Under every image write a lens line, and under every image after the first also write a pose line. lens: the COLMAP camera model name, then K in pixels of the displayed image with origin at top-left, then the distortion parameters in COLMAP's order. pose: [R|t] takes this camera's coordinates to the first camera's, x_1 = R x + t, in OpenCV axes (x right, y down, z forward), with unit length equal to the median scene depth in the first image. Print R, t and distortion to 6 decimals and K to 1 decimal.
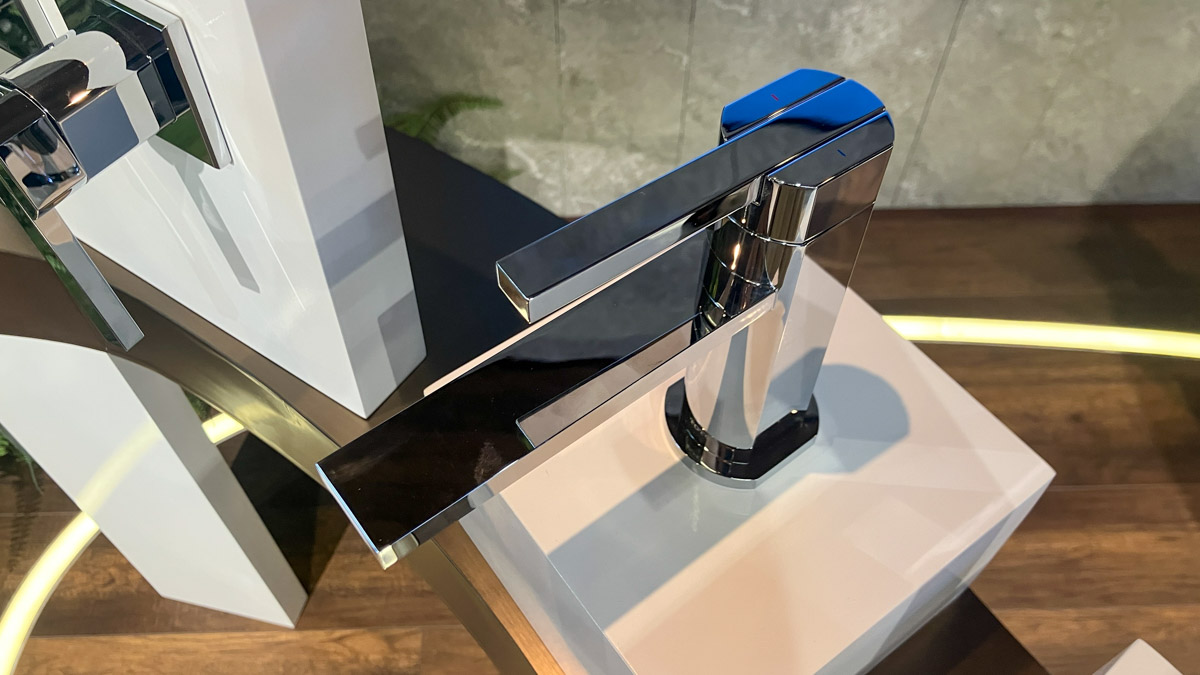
lens RADIAL K [[997.9, 0, 606.0], [0, 997.9, 327.5], [0, 0, 1]] dist [0.025508, 0.005002]
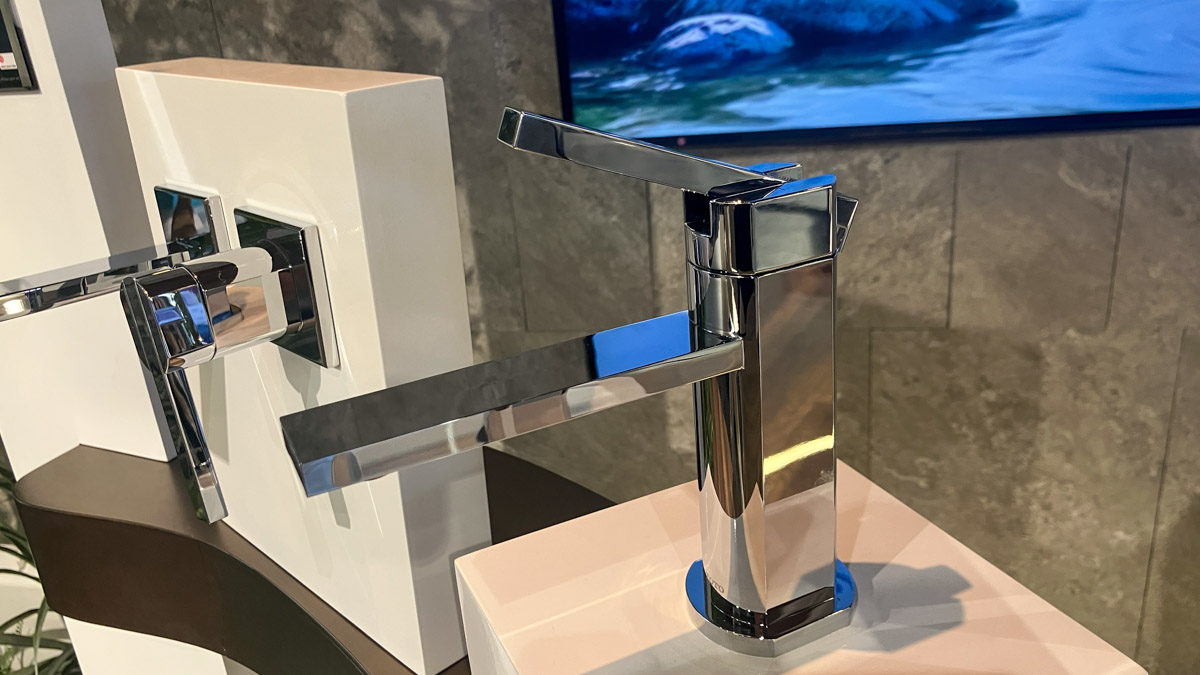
lens RADIAL K [[997.9, 0, 602.9], [0, 997.9, 337.3], [0, 0, 1]] dist [0.025508, 0.005002]
pose [[0.974420, -0.000297, -0.224734, 0.051804], [-0.115029, 0.858419, -0.499885, 0.098144], [0.193065, 0.512949, 0.836427, 0.020926]]
